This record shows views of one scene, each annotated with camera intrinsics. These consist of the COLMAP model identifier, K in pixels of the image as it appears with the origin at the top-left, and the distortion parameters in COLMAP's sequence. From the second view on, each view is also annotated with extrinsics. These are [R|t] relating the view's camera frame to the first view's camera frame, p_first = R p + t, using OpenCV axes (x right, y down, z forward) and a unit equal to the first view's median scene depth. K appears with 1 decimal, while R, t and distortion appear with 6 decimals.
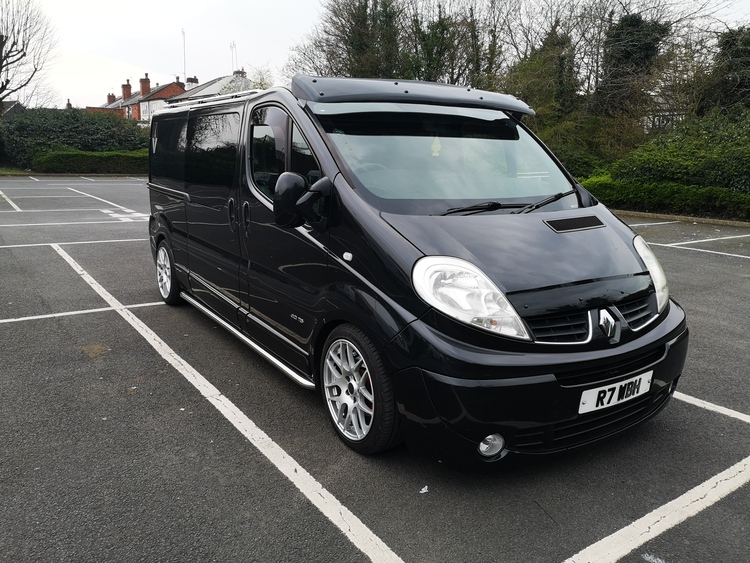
lens RADIAL K [[597.6, 0, 375.0], [0, 597.6, 281.5], [0, 0, 1]] dist [-0.002889, -0.006453]
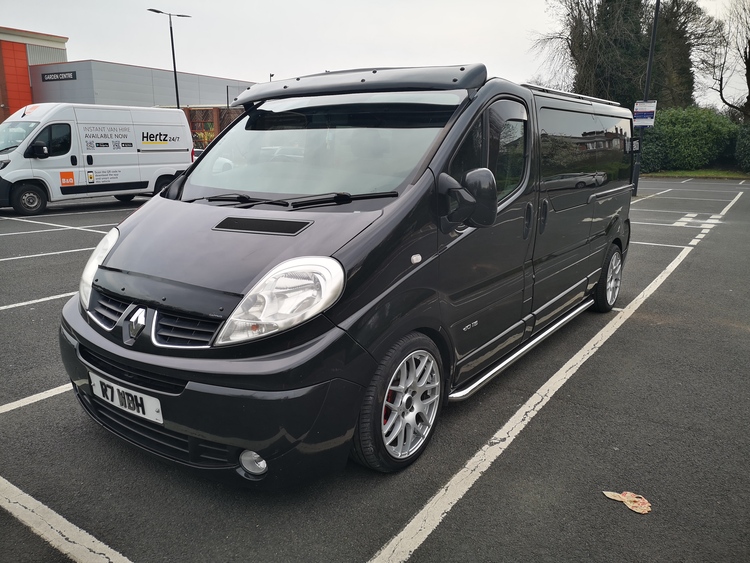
lens RADIAL K [[574.4, 0, 375.0], [0, 574.4, 281.5], [0, 0, 1]] dist [0.070103, -0.070464]
pose [[0.362915, 0.188990, -0.912456, 1.331876], [-0.192263, 0.973333, 0.125129, -0.177132], [0.911772, 0.130020, 0.389573, 0.974920]]
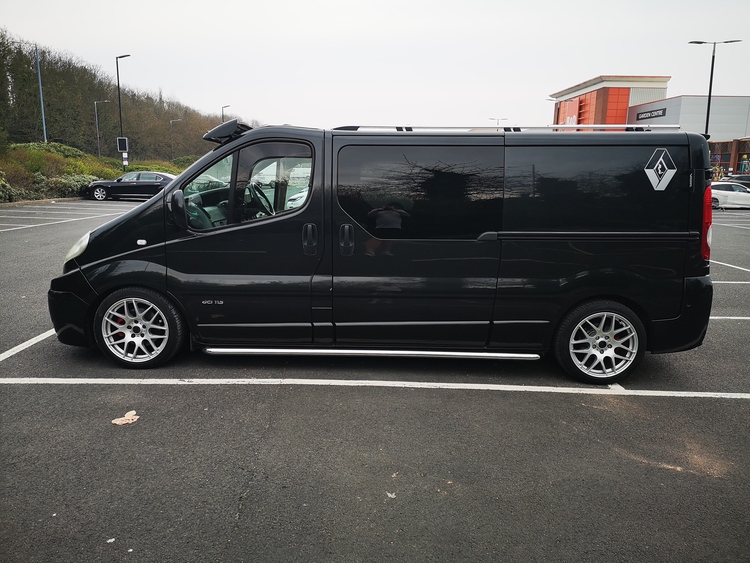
lens RADIAL K [[574.4, 0, 375.0], [0, 574.4, 281.5], [0, 0, 1]] dist [0.070103, -0.070464]
pose [[-0.562080, 0.119361, -0.818425, 1.431970], [-0.197290, 0.941618, 0.272823, -0.559005], [0.803208, 0.314815, -0.505715, 2.720010]]
